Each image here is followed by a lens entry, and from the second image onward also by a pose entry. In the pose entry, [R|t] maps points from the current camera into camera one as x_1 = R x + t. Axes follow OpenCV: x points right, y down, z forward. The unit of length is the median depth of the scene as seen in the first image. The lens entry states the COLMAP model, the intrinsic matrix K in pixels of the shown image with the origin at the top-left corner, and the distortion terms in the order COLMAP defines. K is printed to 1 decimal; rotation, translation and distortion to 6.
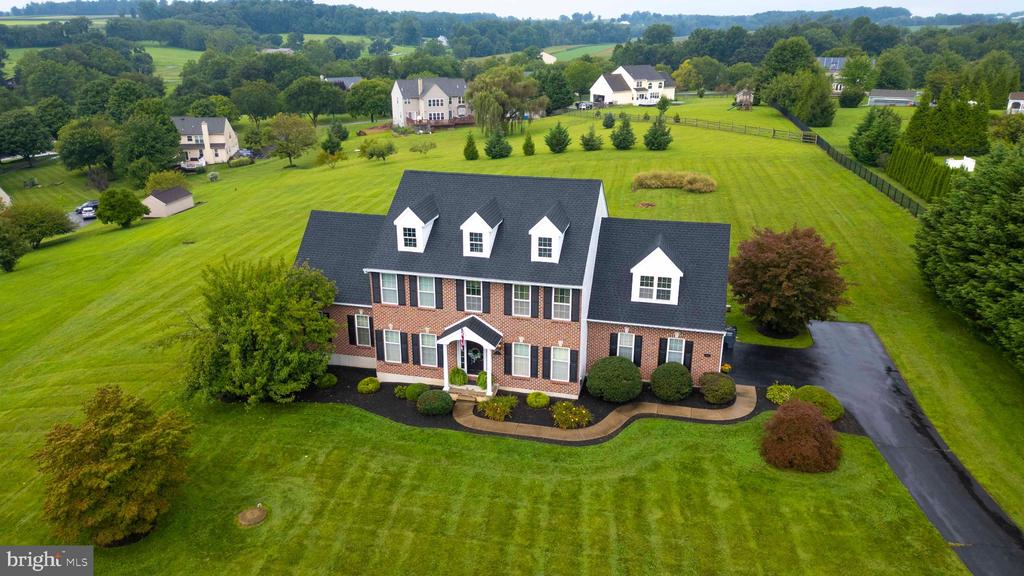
lens RADIAL K [[724.5, 0, 508.7], [0, 724.5, 274.1], [0, 0, 1]] dist [0.069713, -0.066557]
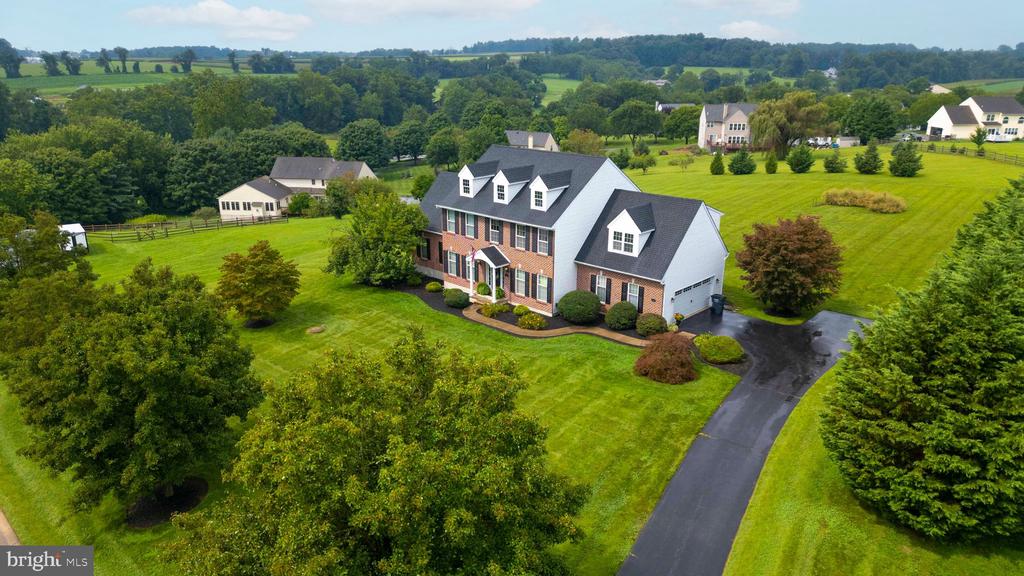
lens RADIAL K [[723.8, 0, 512.0], [0, 723.8, 288.0], [0, 0, 1]] dist [0.063648, -0.073442]
pose [[0.869683, 0.147533, -0.471047, 0.634748], [-0.159164, 0.987133, 0.015311, 0.108850], [0.467245, 0.061658, 0.881975, -0.203519]]
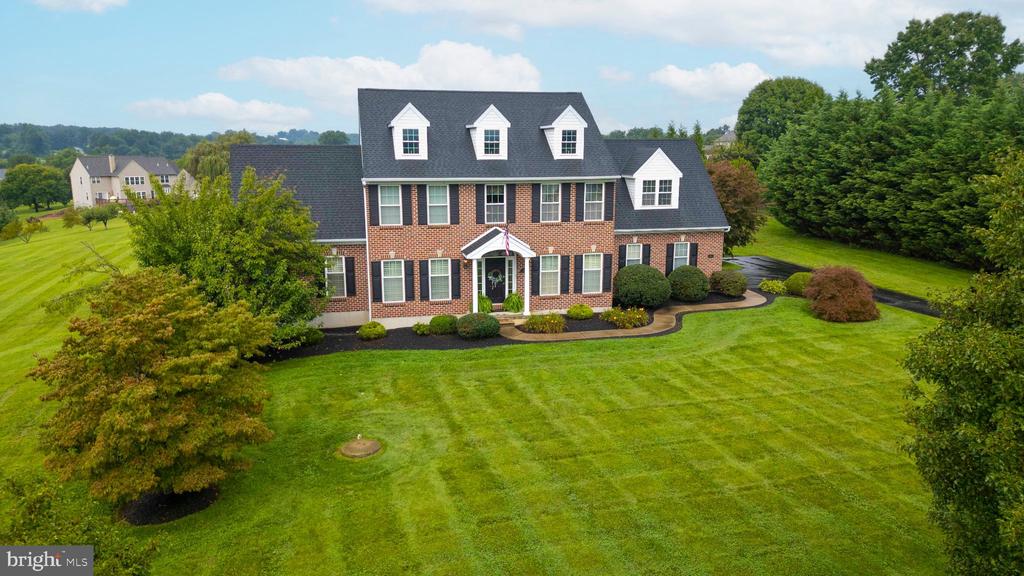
lens RADIAL K [[723.8, 0, 512.0], [0, 723.8, 288.0], [0, 0, 1]] dist [0.063648, -0.073442]
pose [[0.895085, -0.086926, 0.437341, -0.404565], [0.147220, 0.983424, -0.105842, 0.216655], [-0.420891, 0.159123, 0.893046, 0.229601]]
